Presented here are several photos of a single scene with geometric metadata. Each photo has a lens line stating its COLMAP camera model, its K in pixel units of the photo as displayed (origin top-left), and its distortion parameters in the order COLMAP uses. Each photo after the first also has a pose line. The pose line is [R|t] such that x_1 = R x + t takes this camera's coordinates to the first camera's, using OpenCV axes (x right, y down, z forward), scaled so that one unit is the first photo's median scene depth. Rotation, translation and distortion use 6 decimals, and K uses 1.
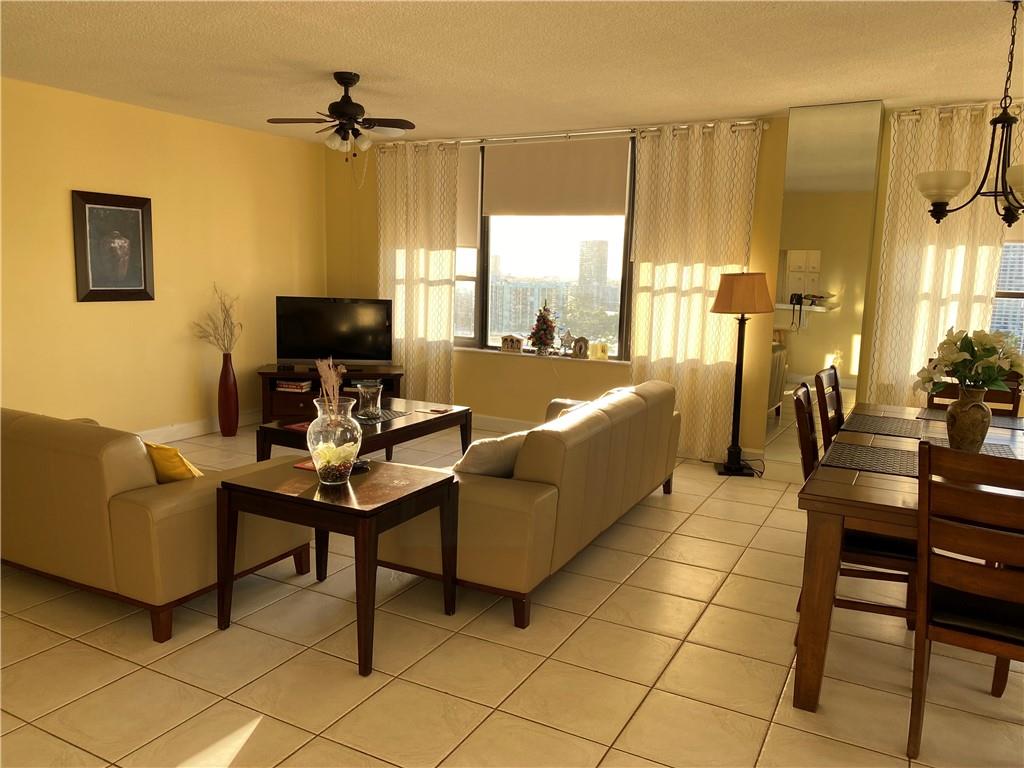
lens RADIAL K [[772.8, 0, 510.1], [0, 772.8, 387.5], [0, 0, 1]] dist [0.039391, -0.049412]
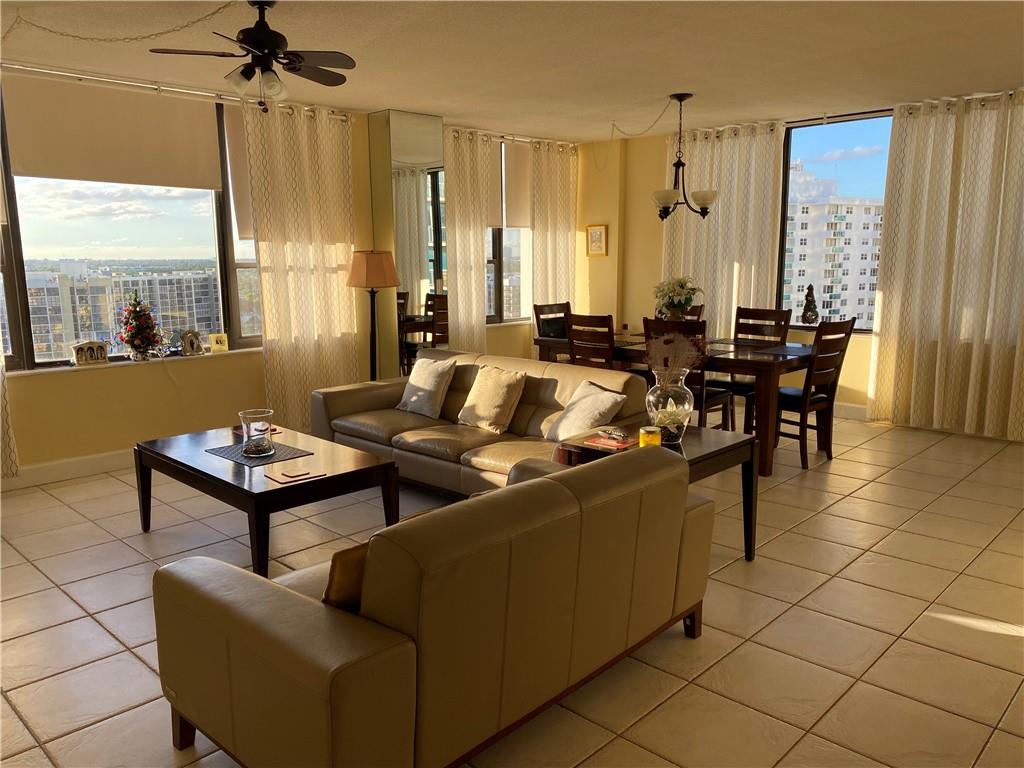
lens RADIAL K [[772.8, 0, 513.3], [0, 772.8, 402.7], [0, 0, 1]] dist [0.039391, -0.049412]
pose [[0.269712, -0.208171, 0.940170, -0.854637], [0.157083, 0.972786, 0.170330, -0.104318], [-0.950042, 0.101745, 0.295072, 0.557736]]
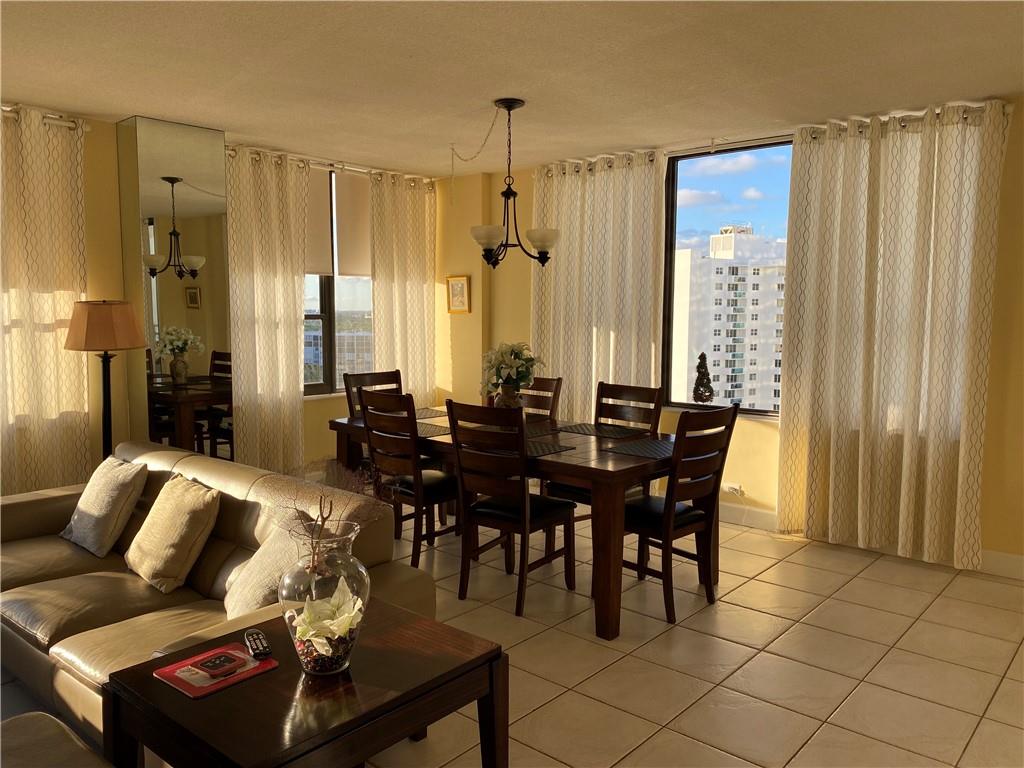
lens RADIAL K [[772.8, 0, 515.6], [0, 772.8, 384.9], [0, 0, 1]] dist [0.039391, -0.049412]
pose [[0.220734, -0.118265, 0.968137, -0.473964], [0.143819, 0.985717, 0.087622, -0.077990], [-0.964672, 0.119895, 0.234590, 0.442874]]
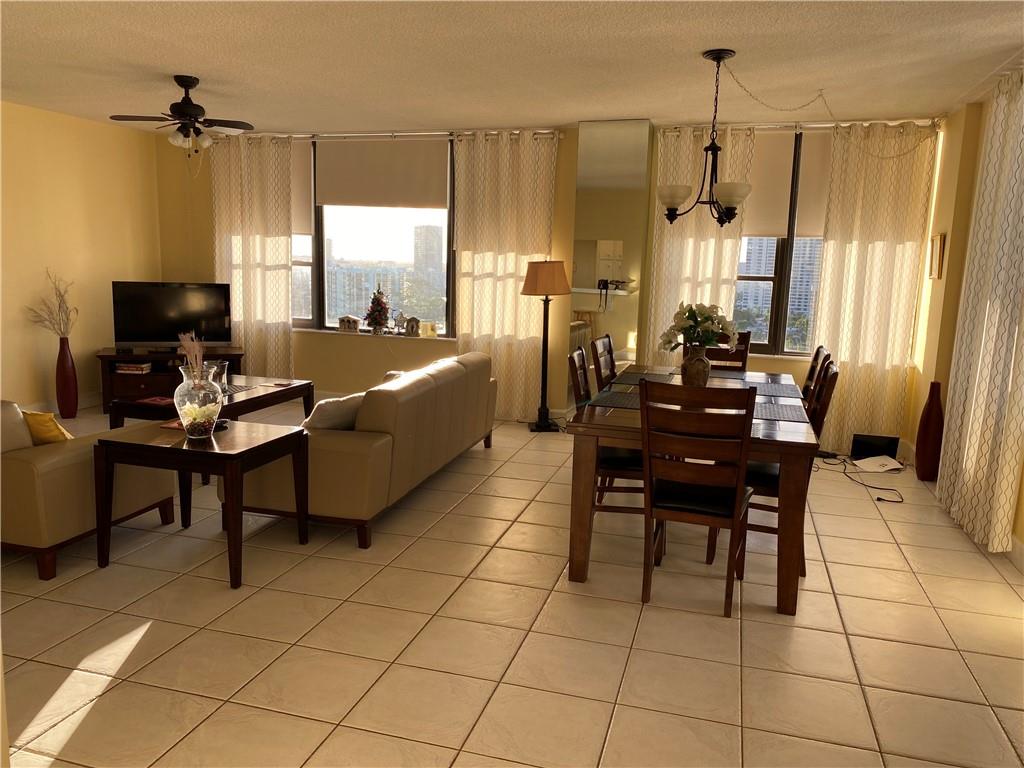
lens RADIAL K [[772.8, 0, 508.8], [0, 772.8, 392.3], [0, 0, 1]] dist [0.039391, -0.049412]
pose [[0.978521, -0.031988, 0.203648, -0.002838], [0.027059, 0.999271, 0.026942, 0.022599], [-0.204362, -0.020853, 0.978673, -0.166645]]
